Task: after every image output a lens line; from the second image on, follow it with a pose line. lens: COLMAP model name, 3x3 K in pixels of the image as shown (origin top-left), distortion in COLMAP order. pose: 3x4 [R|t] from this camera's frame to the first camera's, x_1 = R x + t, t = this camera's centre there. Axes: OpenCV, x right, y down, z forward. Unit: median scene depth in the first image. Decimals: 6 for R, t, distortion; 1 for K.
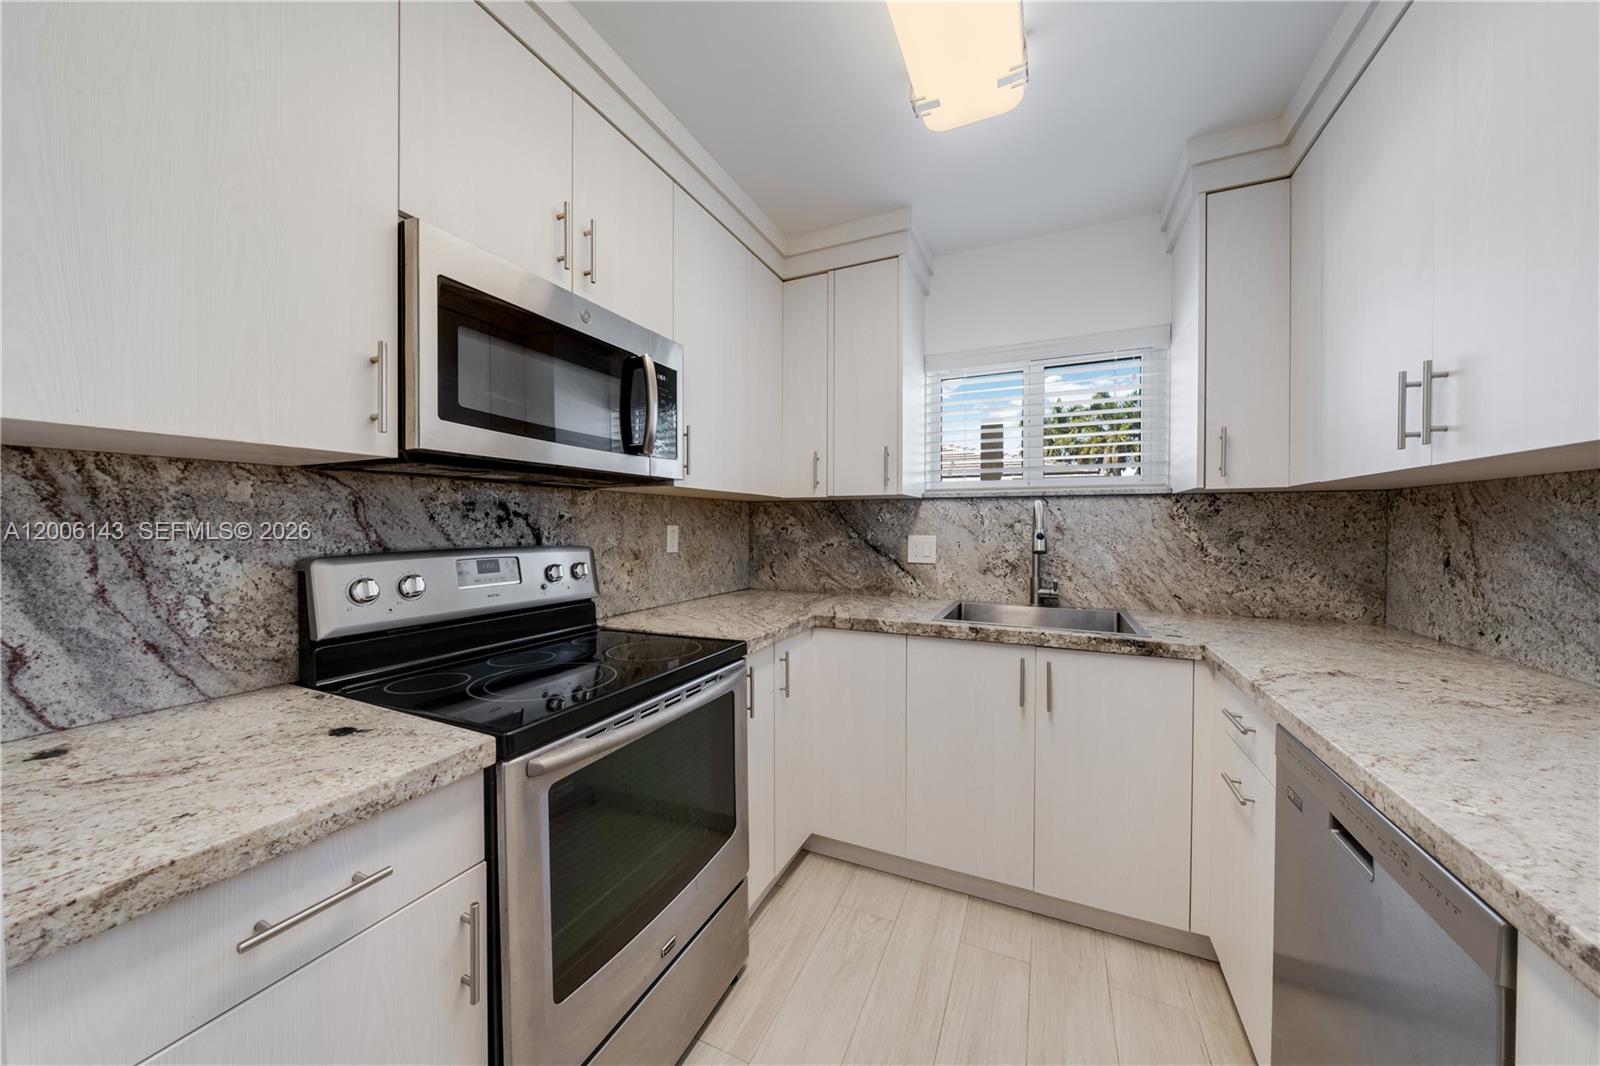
lens RADIAL K [[542.3, 0, 799.2], [0, 542.3, 530.6], [0, 0, 1]] dist [0.000653, 0.000031]
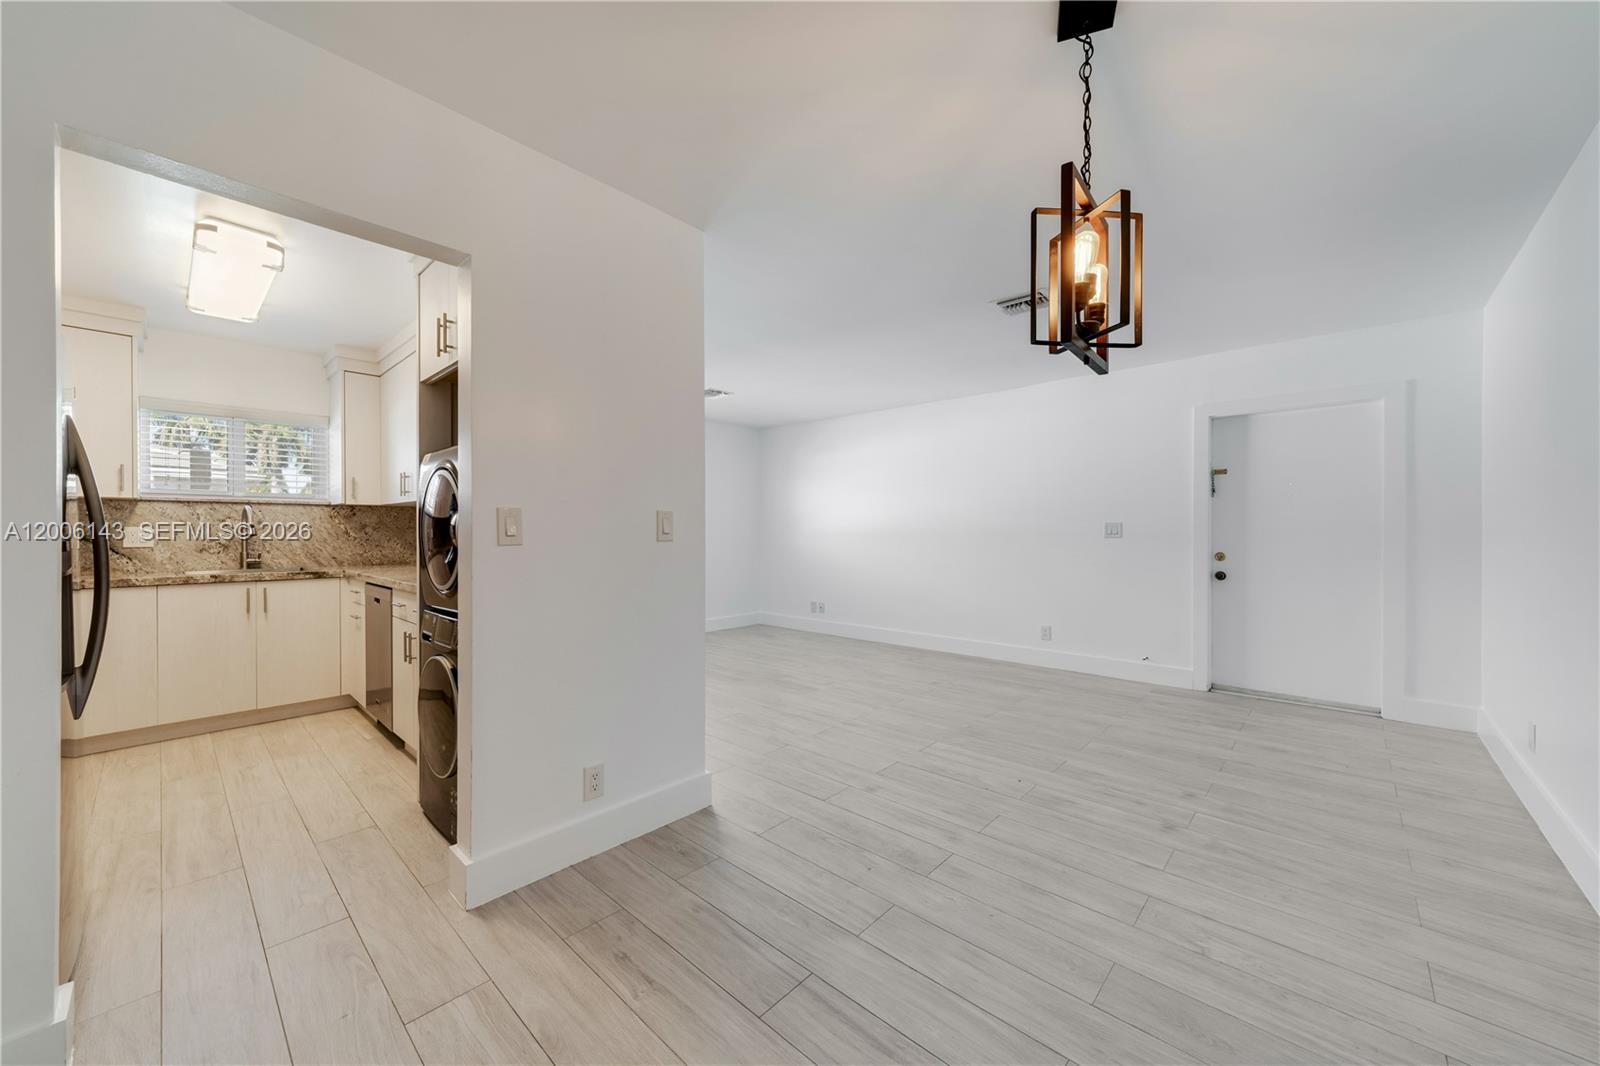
lens RADIAL K [[589.7, 0, 799.1], [0, 589.7, 532.2], [0, 0, 1]] dist [-0.000443, -0.000124]
pose [[0.307238, -0.004413, 0.951622, -0.816713], [0.011169, 0.999937, 0.001031, 0.047210], [-0.951567, 0.010312, 0.307268, -1.258357]]
